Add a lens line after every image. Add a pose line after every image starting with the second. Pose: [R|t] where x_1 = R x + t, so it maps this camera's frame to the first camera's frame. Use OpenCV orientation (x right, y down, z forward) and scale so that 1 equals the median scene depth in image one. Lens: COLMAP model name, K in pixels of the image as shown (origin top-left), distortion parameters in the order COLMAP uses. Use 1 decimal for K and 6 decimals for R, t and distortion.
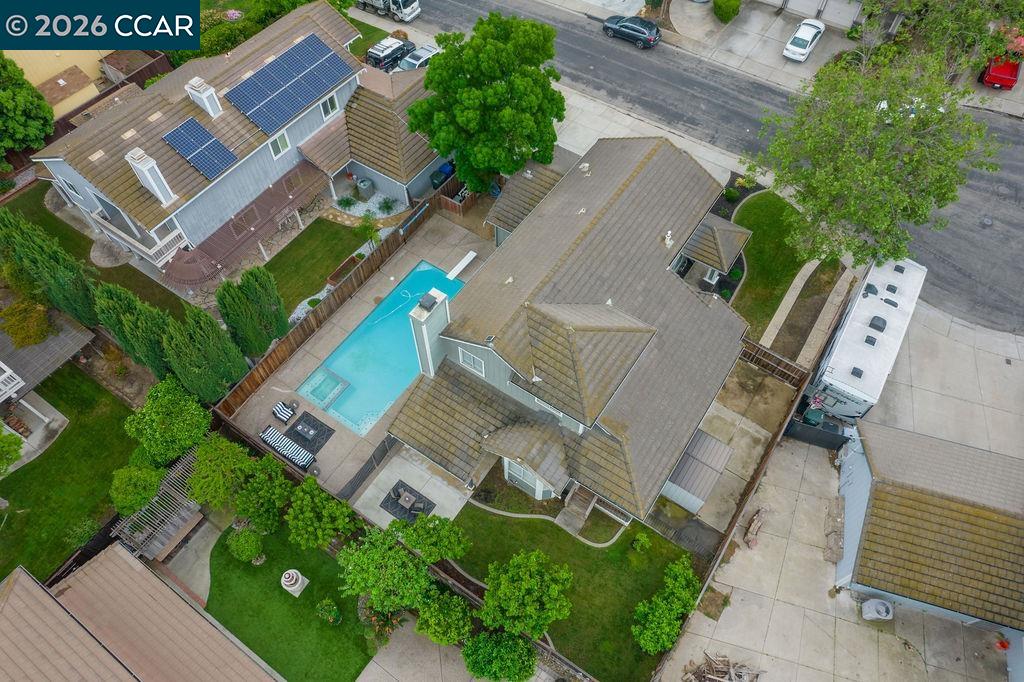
lens RADIAL K [[687.6, 0, 508.7], [0, 687.6, 349.7], [0, 0, 1]] dist [-0.056948, 0.049260]
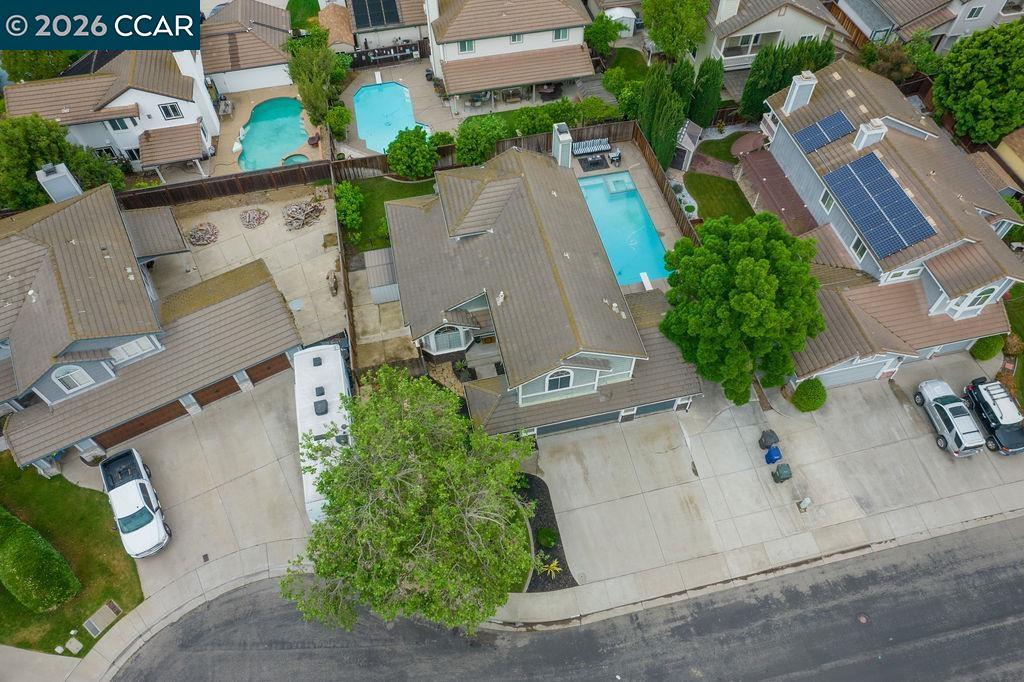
lens RADIAL K [[687.6, 0, 510.4], [0, 687.6, 335.4], [0, 0, 1]] dist [-0.056948, 0.049260]
pose [[-0.689317, 0.598020, -0.408919, 0.716057], [-0.599433, -0.153827, 0.785504, -1.060539], [0.406845, 0.786581, 0.464509, 0.528716]]
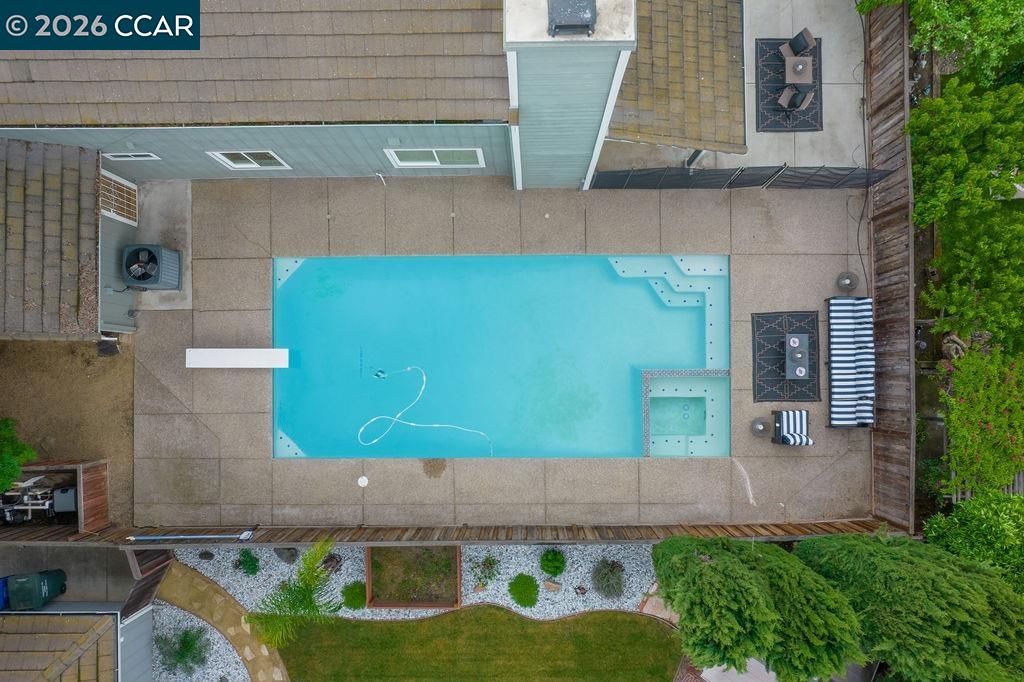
lens RADIAL K [[687.6, 0, 538.4], [0, 687.6, 356.6], [0, 0, 1]] dist [-0.056948, 0.049260]
pose [[-0.568800, -0.822326, 0.015717, -0.206979], [0.692221, -0.468311, 0.549104, -0.260098], [-0.444182, 0.323209, 0.835606, 0.702817]]
